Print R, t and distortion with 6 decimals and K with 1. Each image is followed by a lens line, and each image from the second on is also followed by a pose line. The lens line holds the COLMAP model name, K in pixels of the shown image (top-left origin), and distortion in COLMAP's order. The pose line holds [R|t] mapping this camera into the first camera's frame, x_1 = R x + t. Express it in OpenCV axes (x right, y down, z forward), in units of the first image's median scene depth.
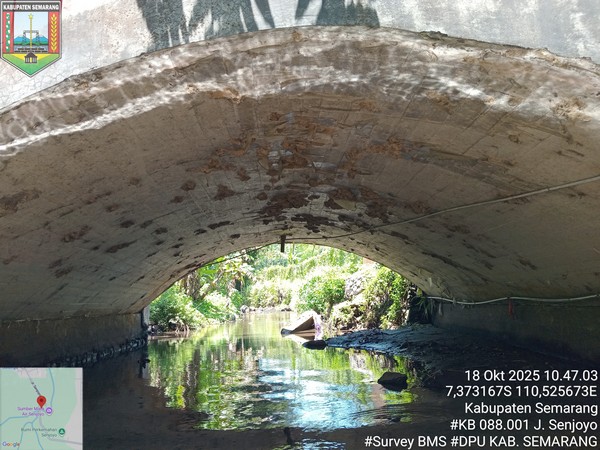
lens RADIAL K [[448.4, 0, 297.2], [0, 448.4, 225.7], [0, 0, 1]] dist [0.000813, -0.001668]
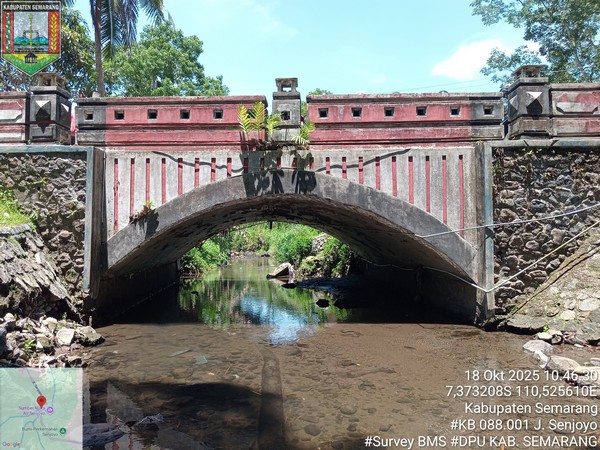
lens RADIAL K [[448.4, 0, 301.2], [0, 448.4, 224.5], [0, 0, 1]] dist [0.000813, -0.001668]
pose [[0.997349, 0.034355, 0.064141, -0.020437], [-0.042255, 0.991107, 0.126183, -0.119199], [-0.059236, -0.128559, 0.989931, -0.431850]]
